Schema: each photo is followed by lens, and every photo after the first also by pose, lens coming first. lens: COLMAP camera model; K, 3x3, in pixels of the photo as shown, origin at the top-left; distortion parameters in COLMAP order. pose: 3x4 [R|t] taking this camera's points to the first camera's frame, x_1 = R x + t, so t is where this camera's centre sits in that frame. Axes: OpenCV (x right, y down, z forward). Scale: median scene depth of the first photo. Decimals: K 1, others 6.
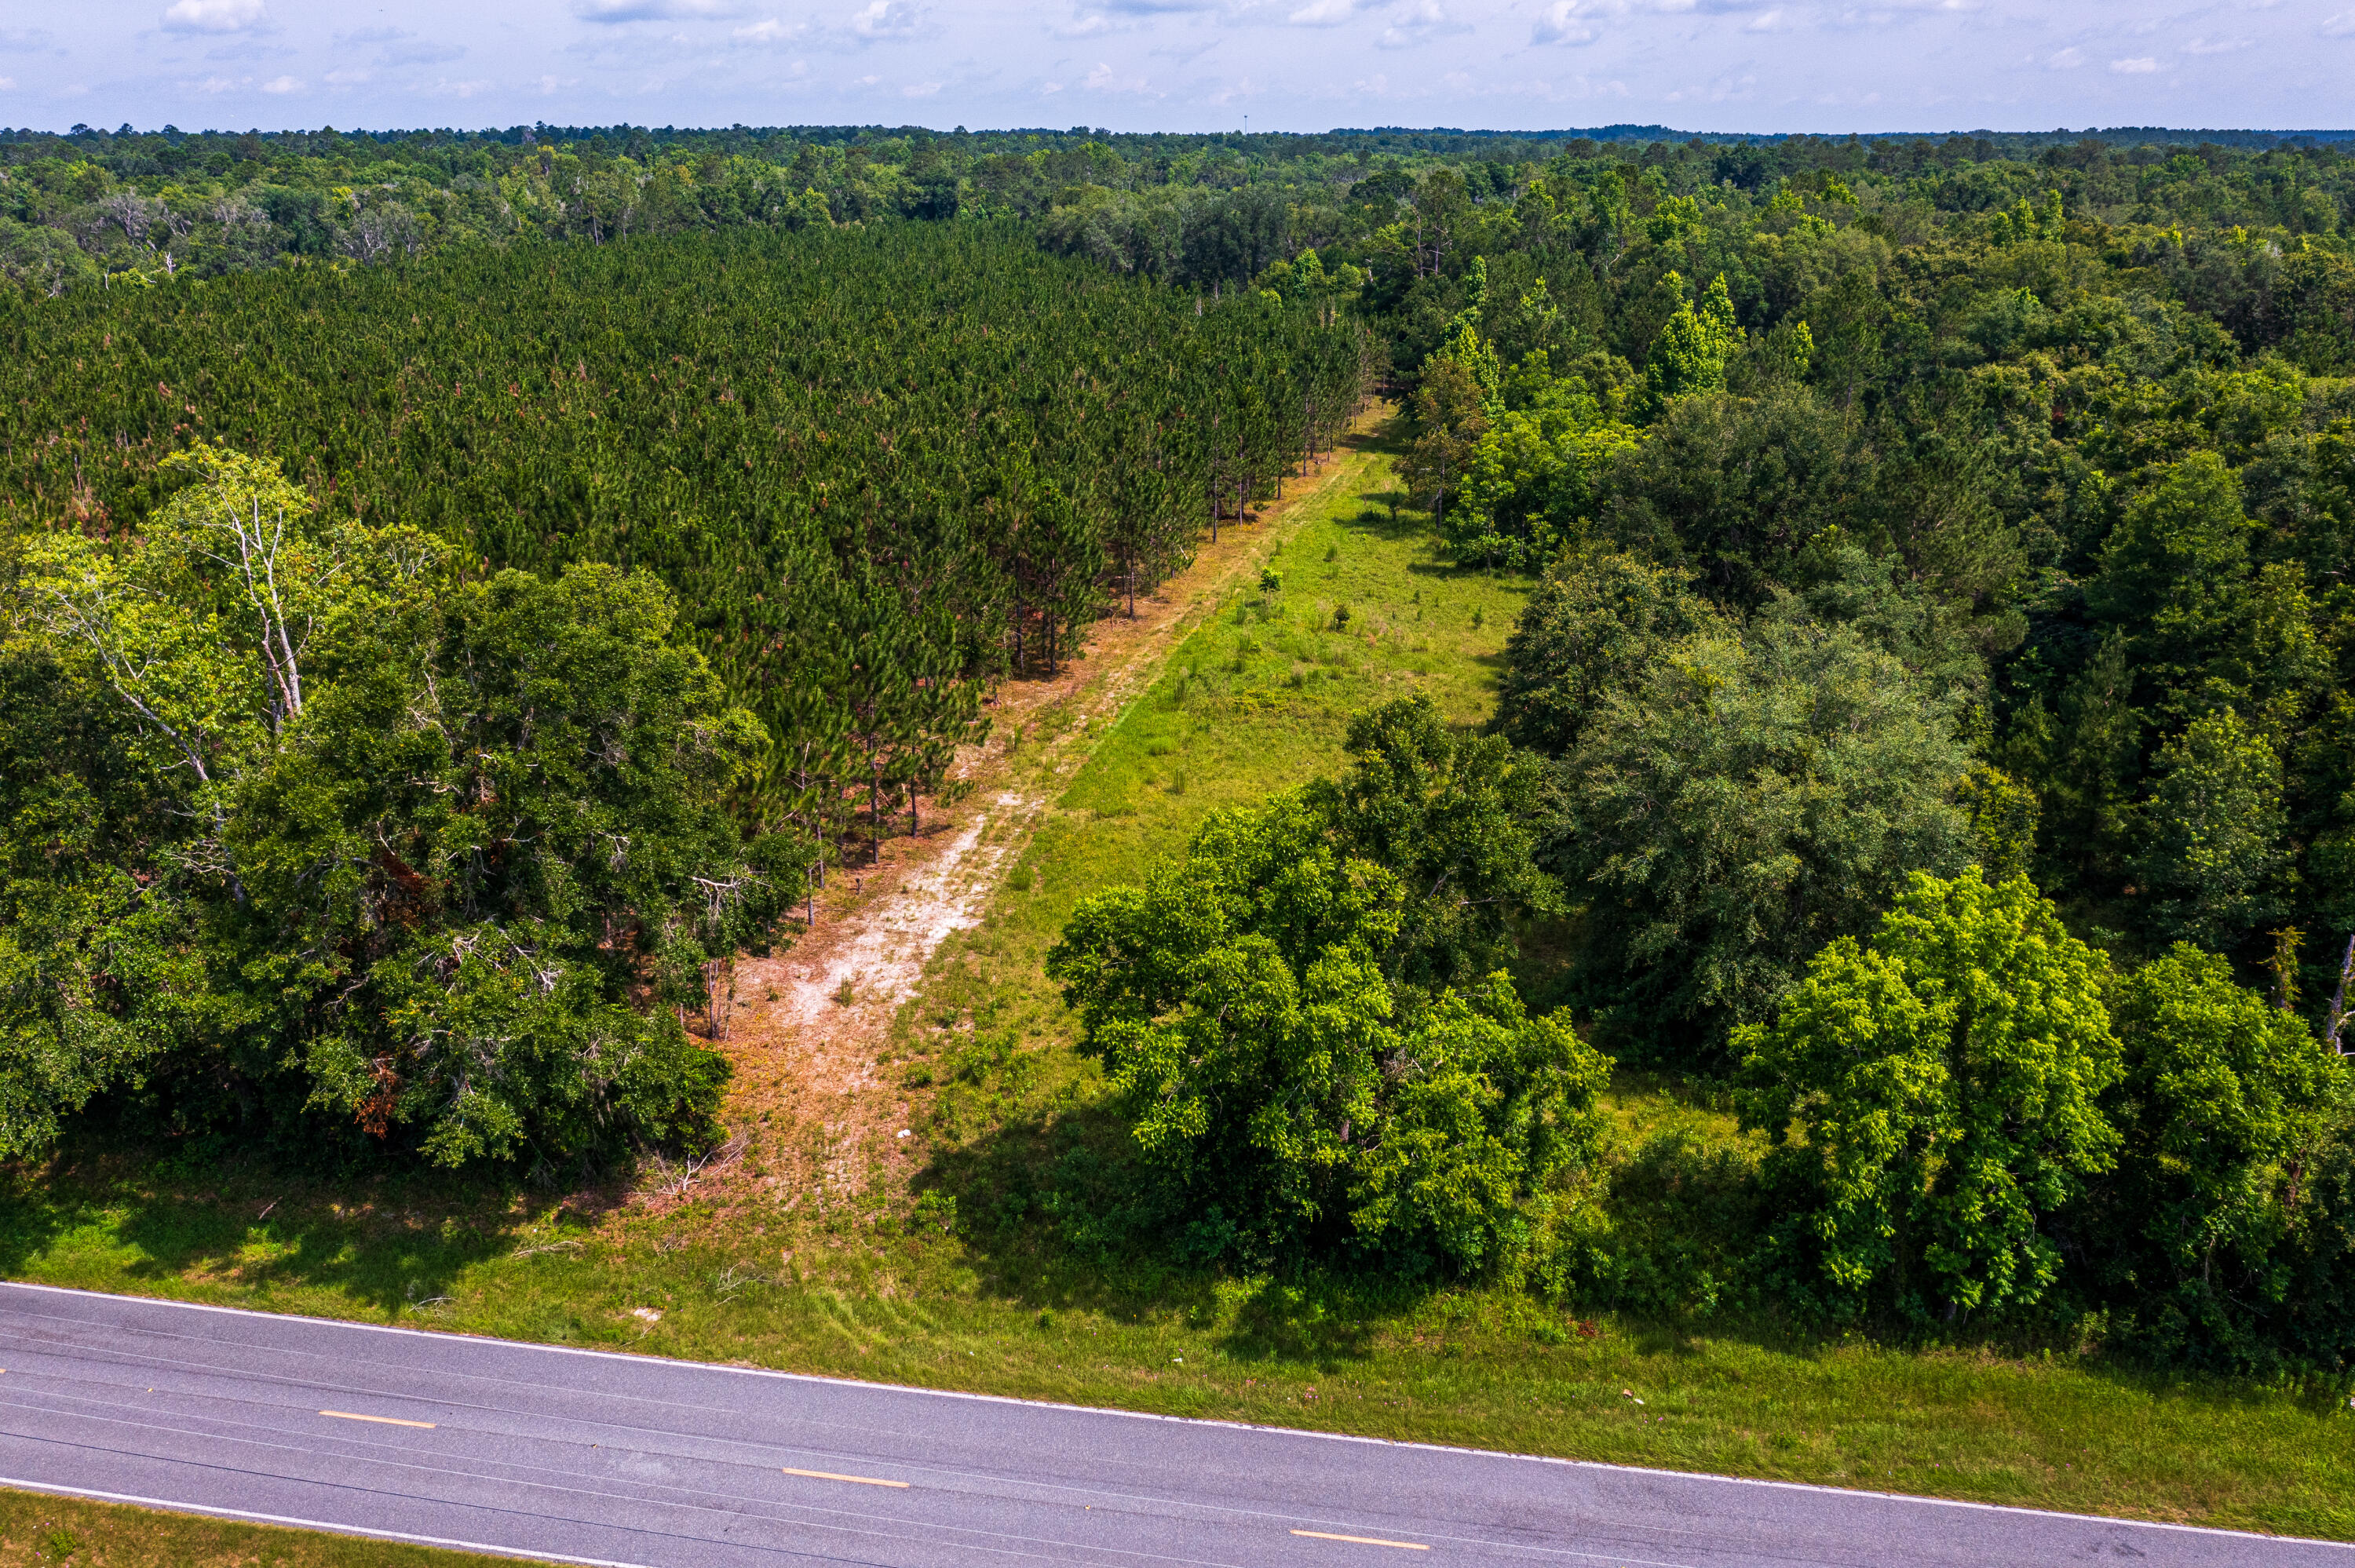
lens RADIAL K [[1891.4, 0, 1161.5], [0, 1891.4, 769.1], [0, 0, 1]] dist [-0.011722, -0.001450]
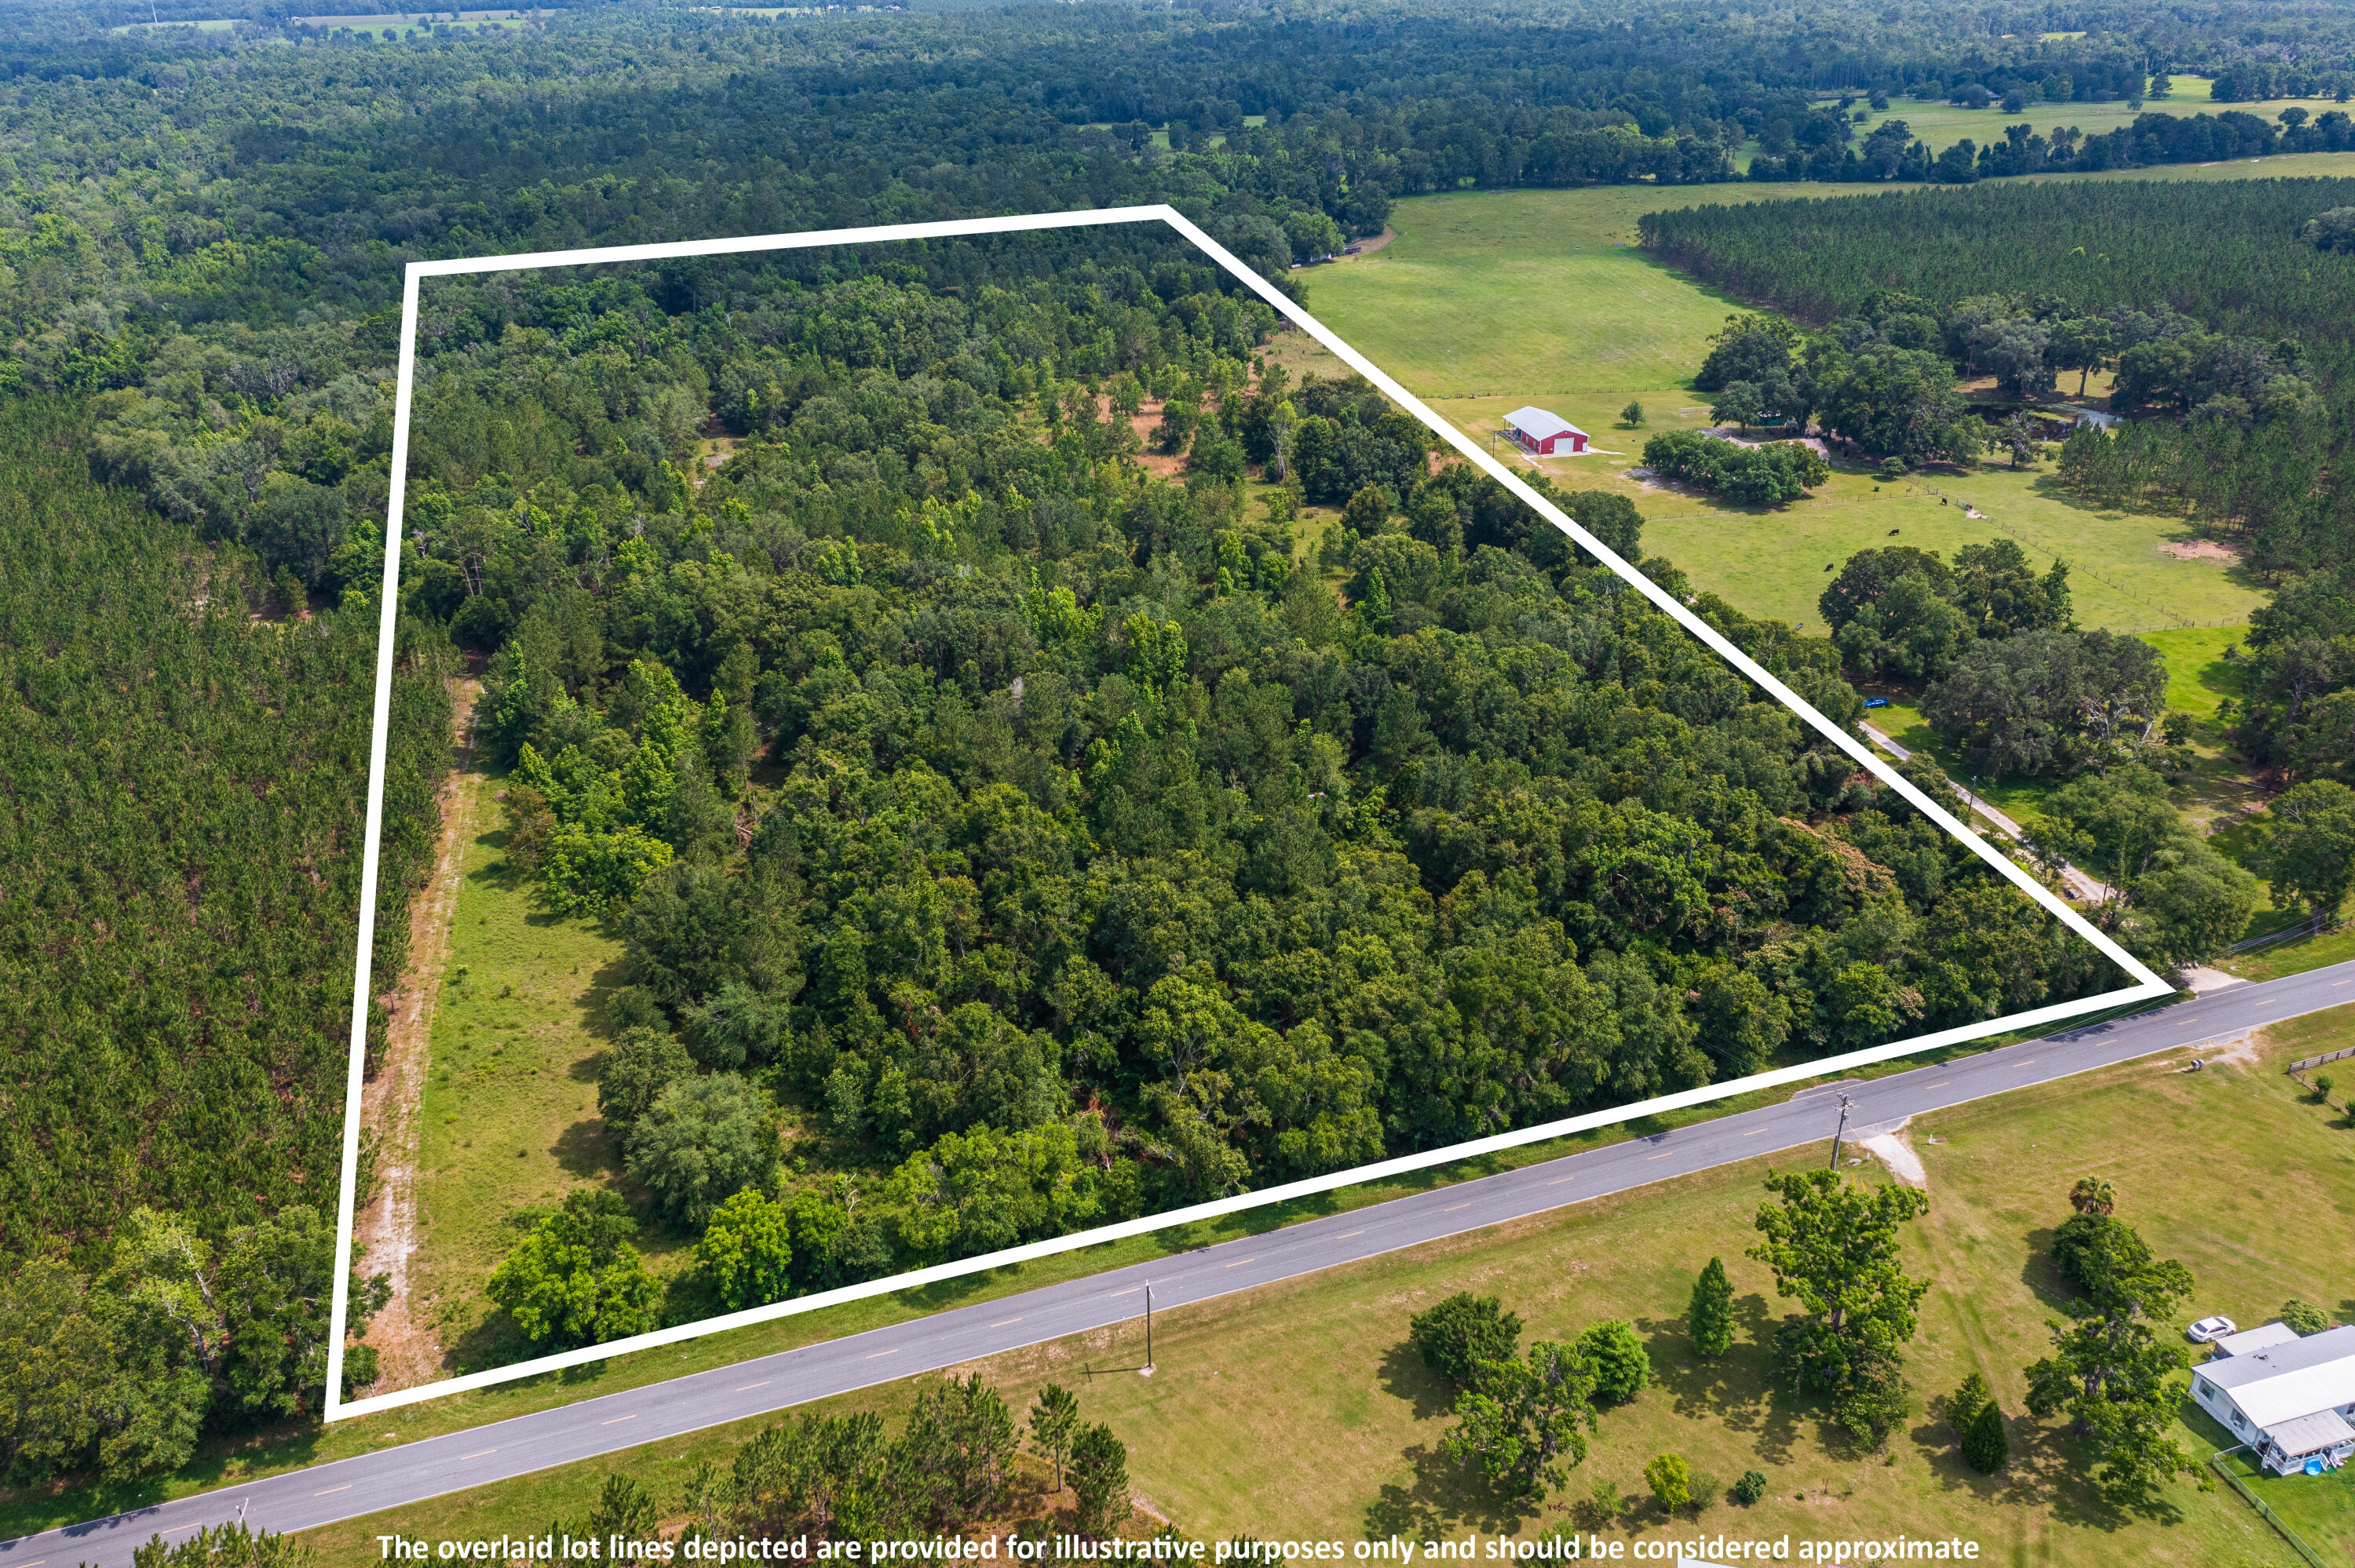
lens RADIAL K [[1891.4, 0, 1184.7], [0, 1891.4, 780.1], [0, 0, 1]] dist [-0.011722, -0.001450]
pose [[0.868495, -0.221322, 0.443546, -0.262804], [0.170997, 0.973631, 0.151003, -1.053959], [-0.465271, -0.055300, 0.883439, -2.424972]]
